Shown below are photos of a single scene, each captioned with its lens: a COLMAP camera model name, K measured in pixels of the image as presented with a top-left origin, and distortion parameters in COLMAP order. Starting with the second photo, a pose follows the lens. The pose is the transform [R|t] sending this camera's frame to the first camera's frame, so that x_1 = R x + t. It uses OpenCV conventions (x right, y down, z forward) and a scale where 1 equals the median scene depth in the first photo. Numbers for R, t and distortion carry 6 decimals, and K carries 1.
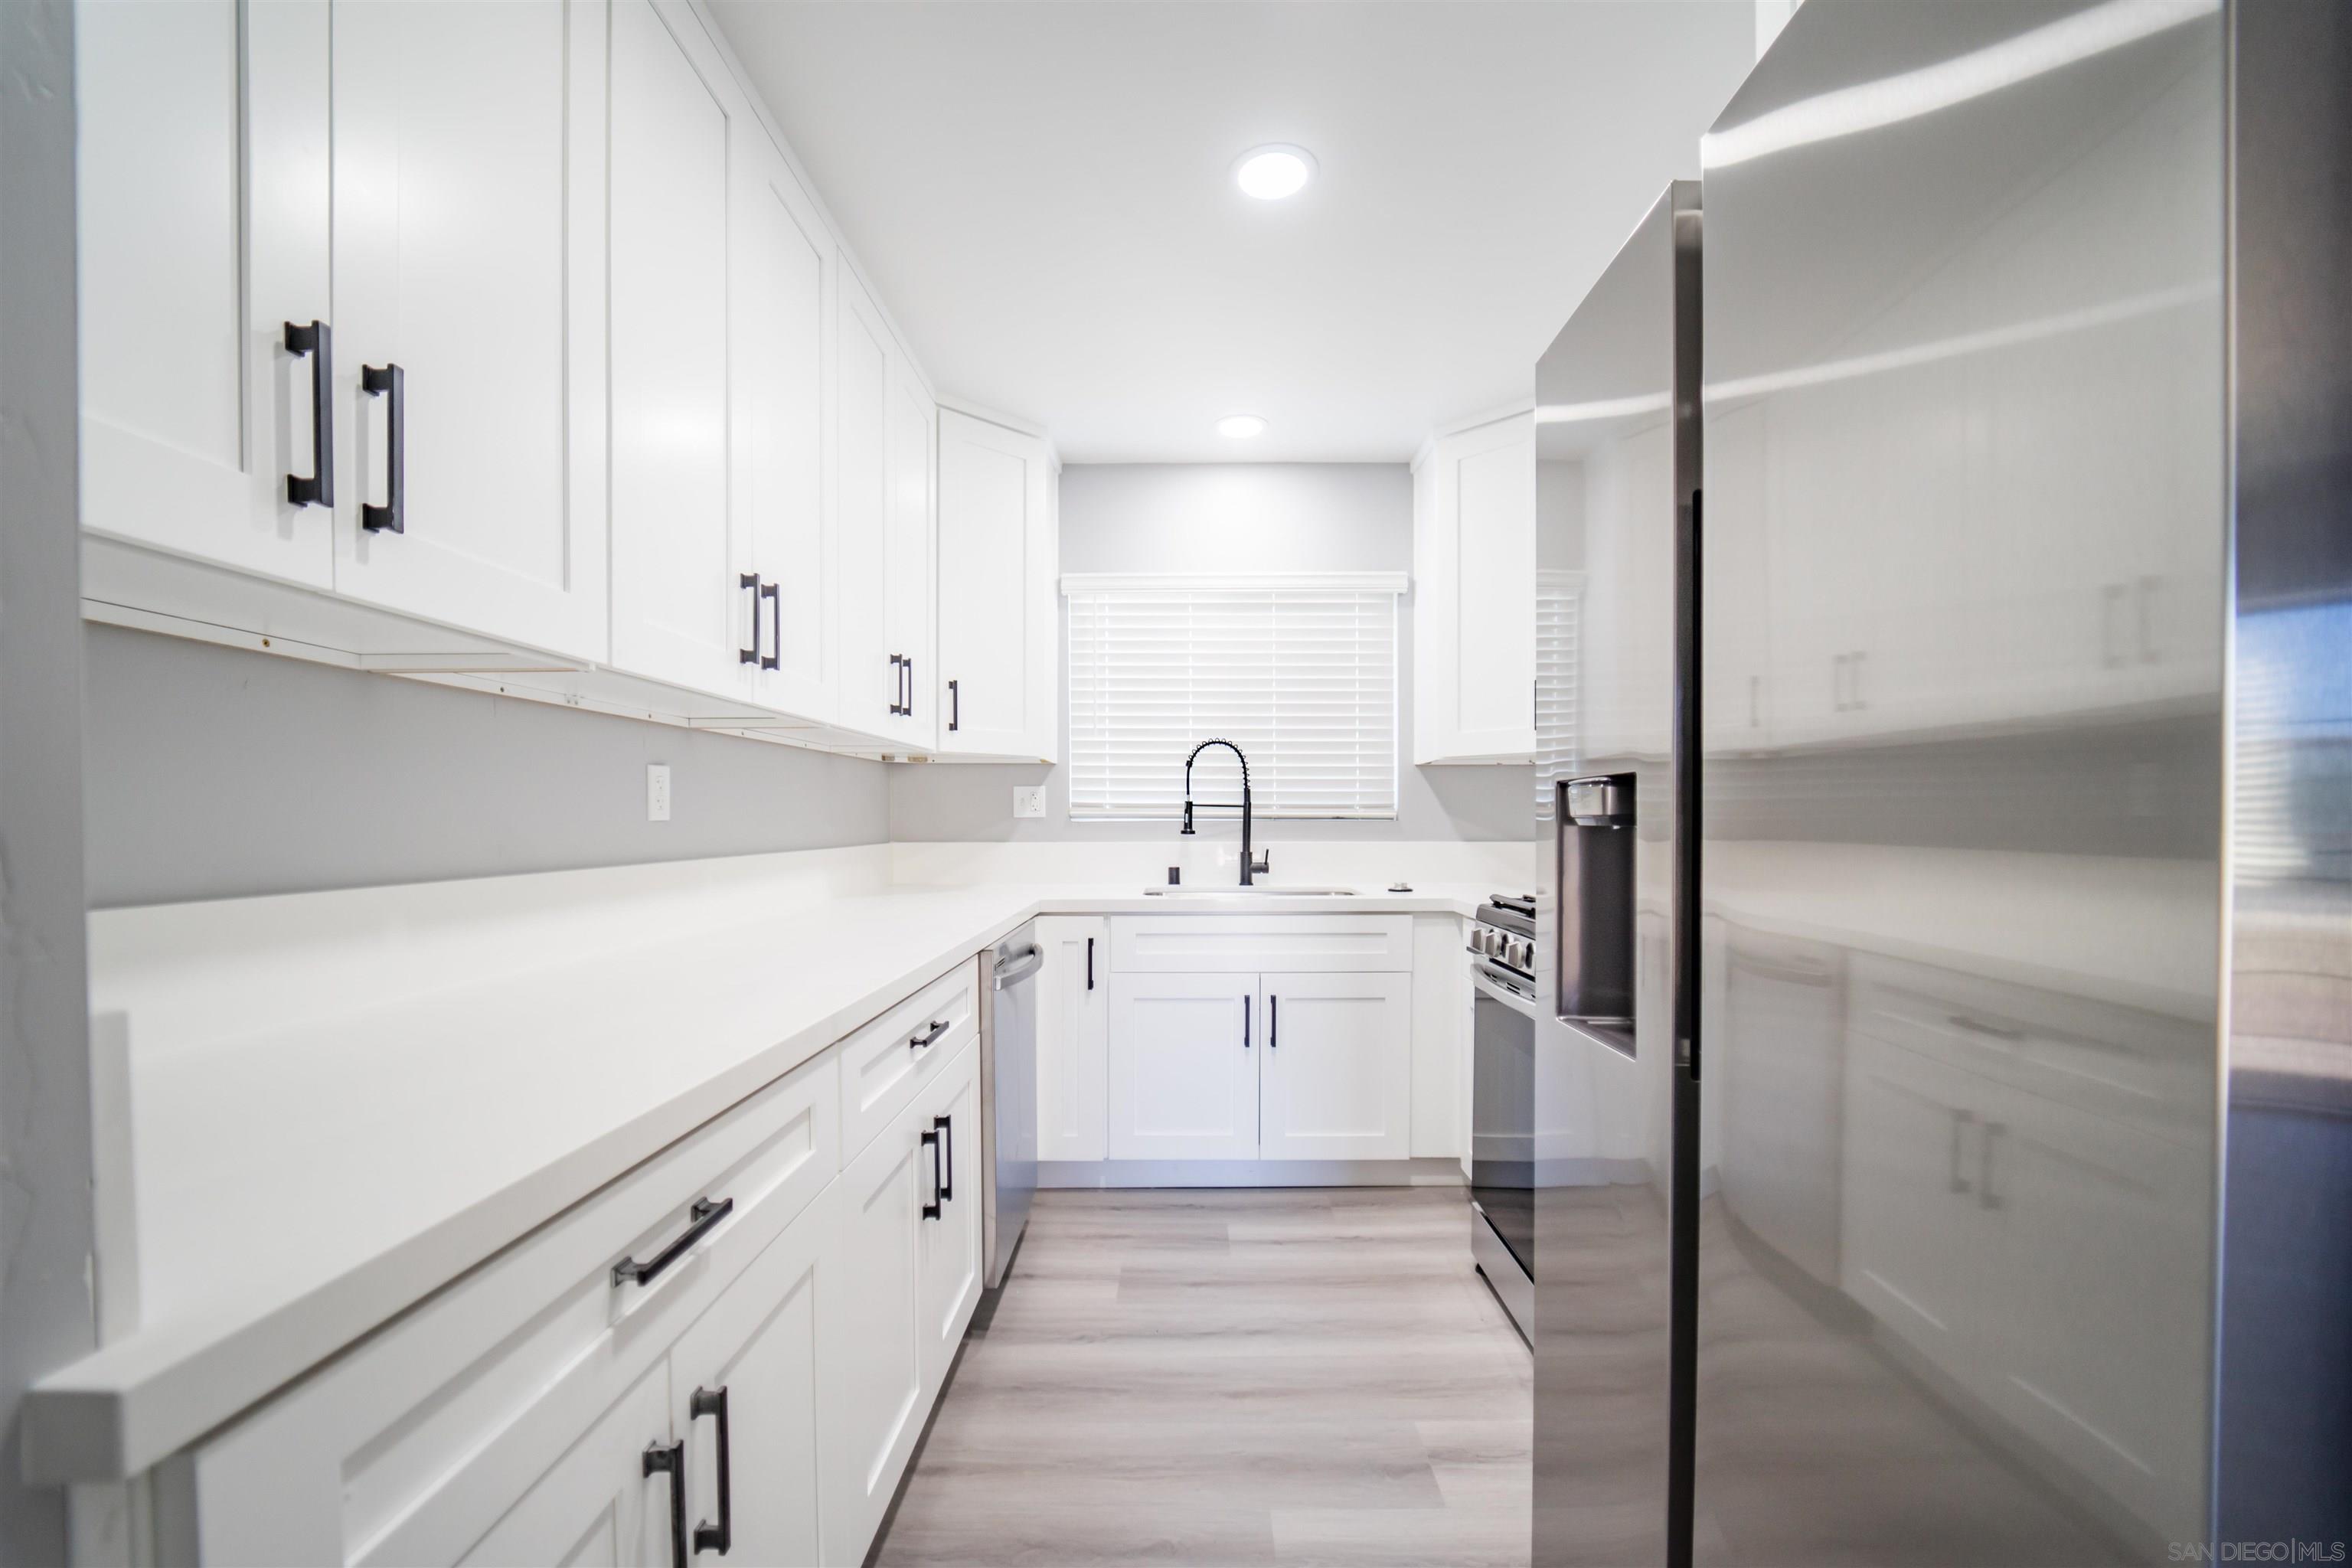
lens RADIAL K [[956.2, 0, 1179.7], [0, 956.2, 837.7], [0, 0, 1]] dist [0.000033, 0.000001]
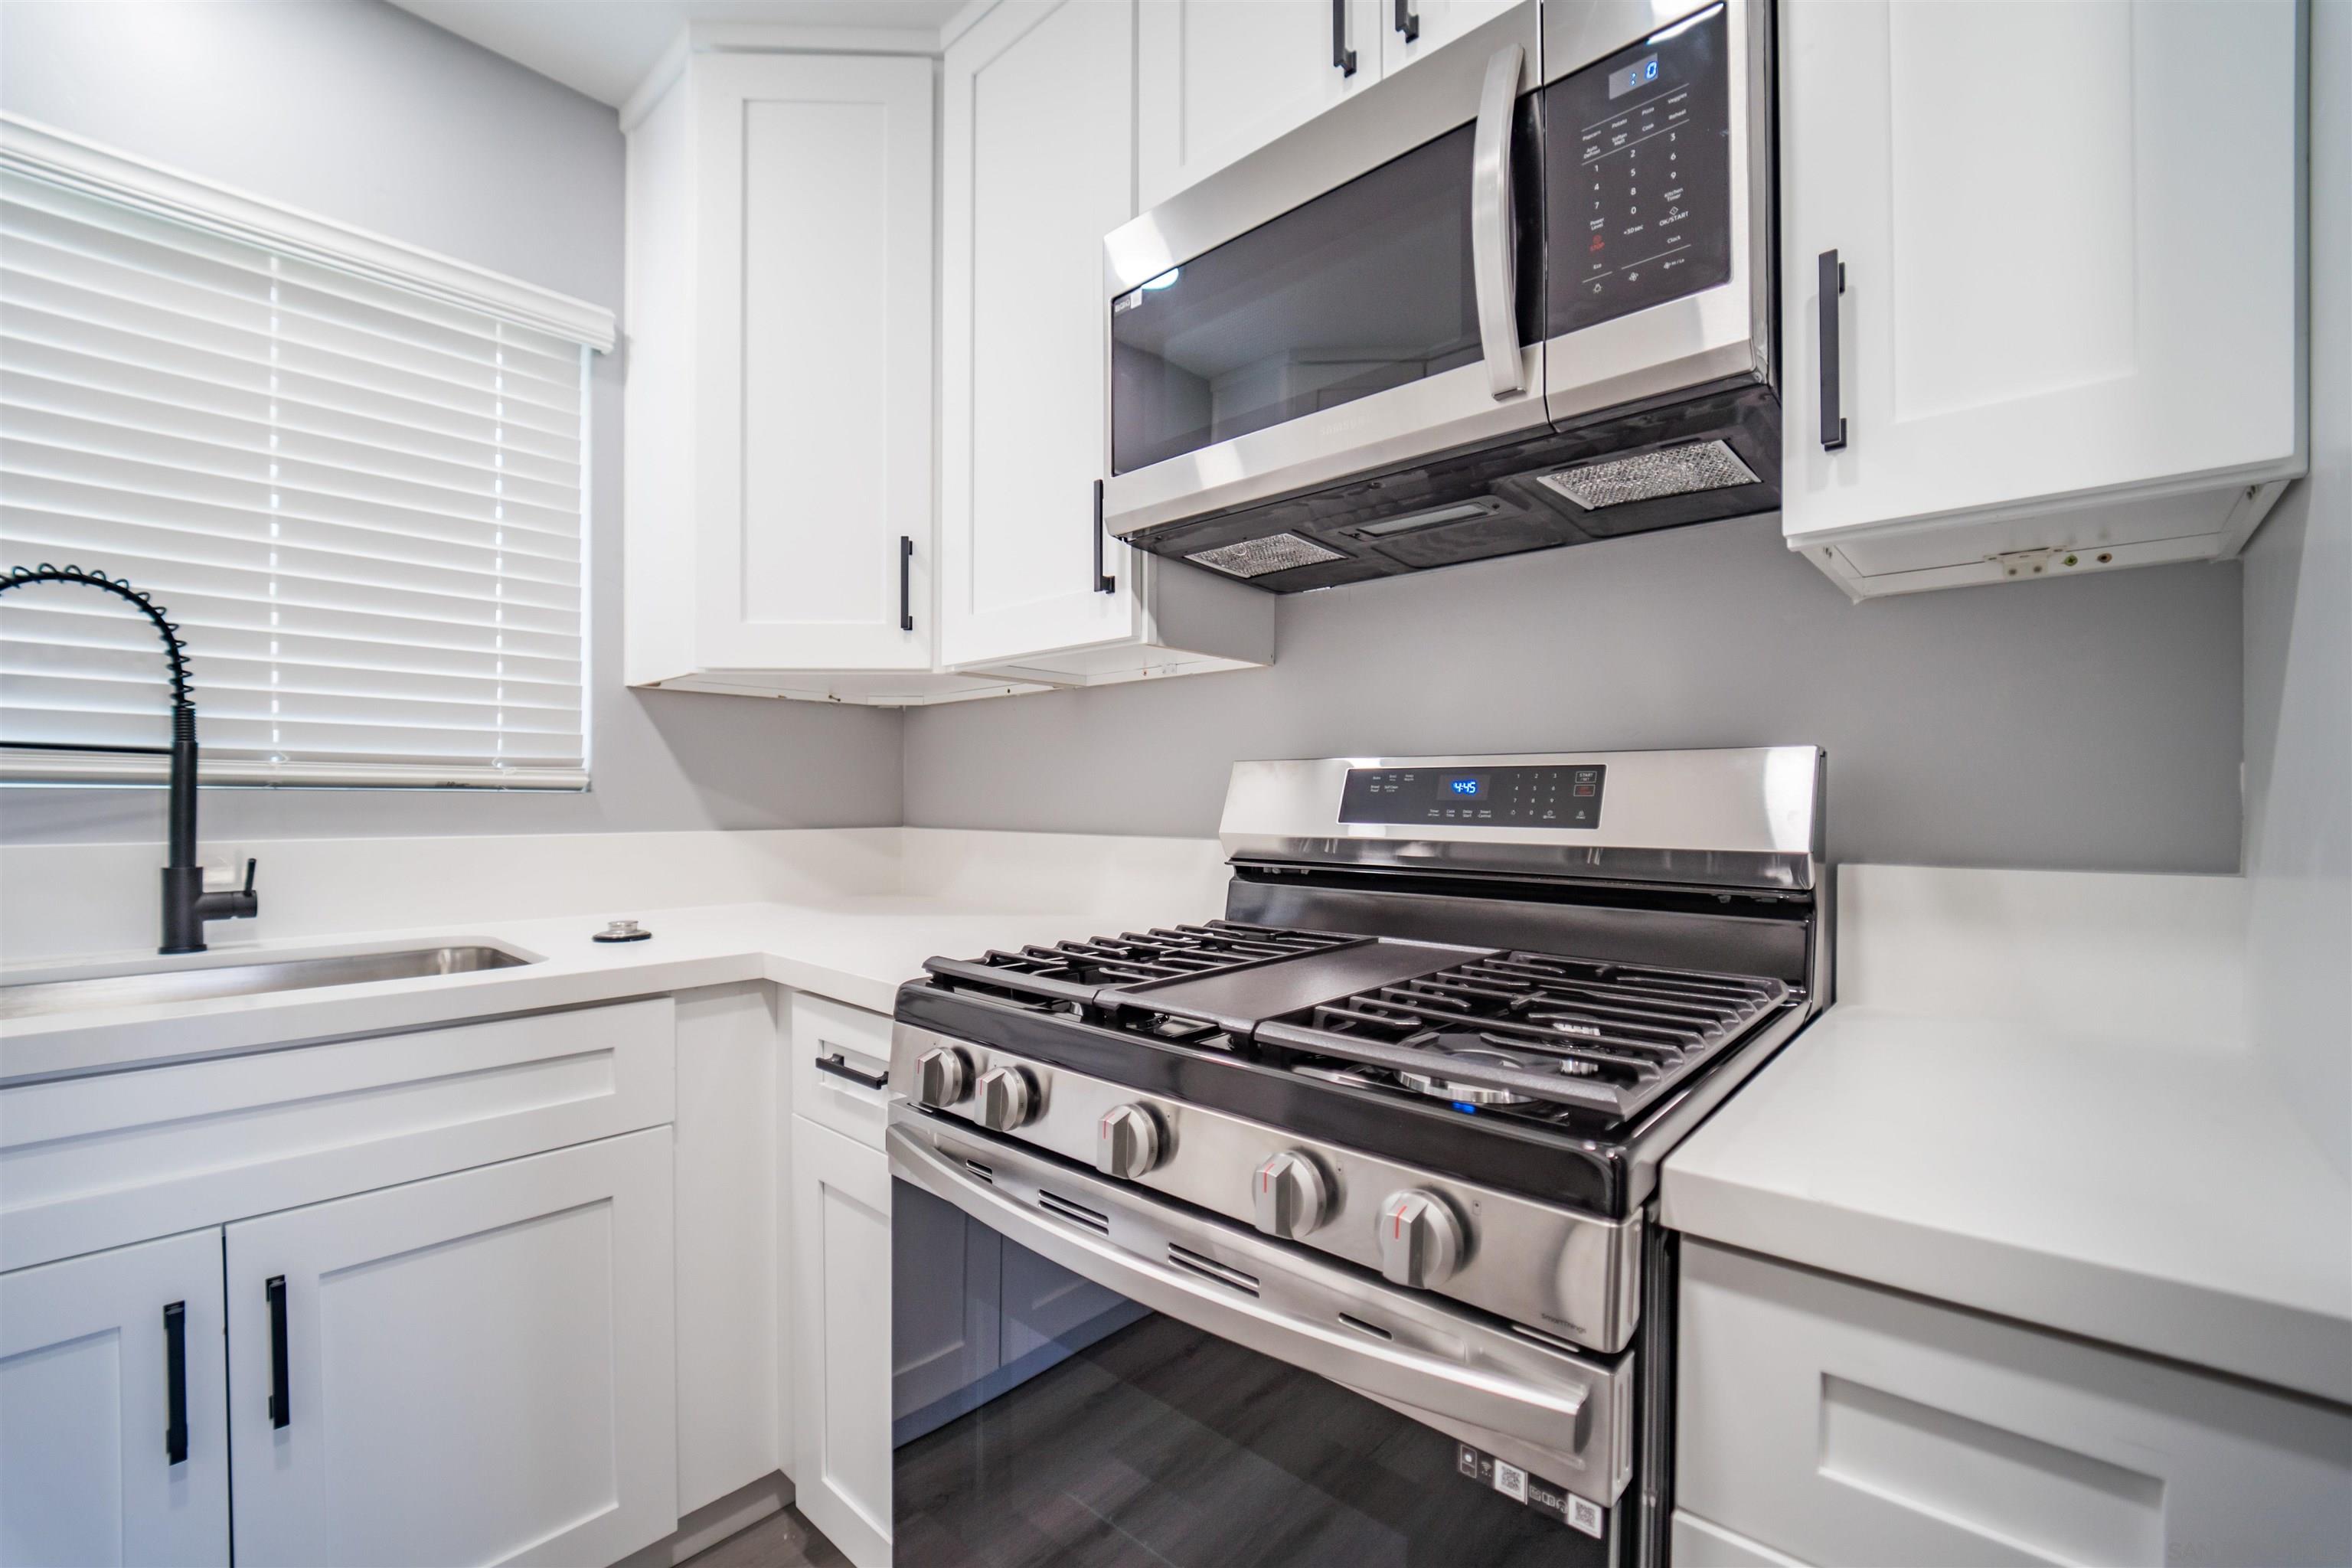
lens RADIAL K [[982.3, 0, 1172.8], [0, 982.3, 811.1], [0, 0, 1]] dist [-0.021276, 0.000038]
pose [[0.665897, -0.006797, 0.746013, 0.046037], [0.007303, 0.999970, 0.002593, -0.006798], [-0.746008, 0.003721, 0.665926, 0.427145]]
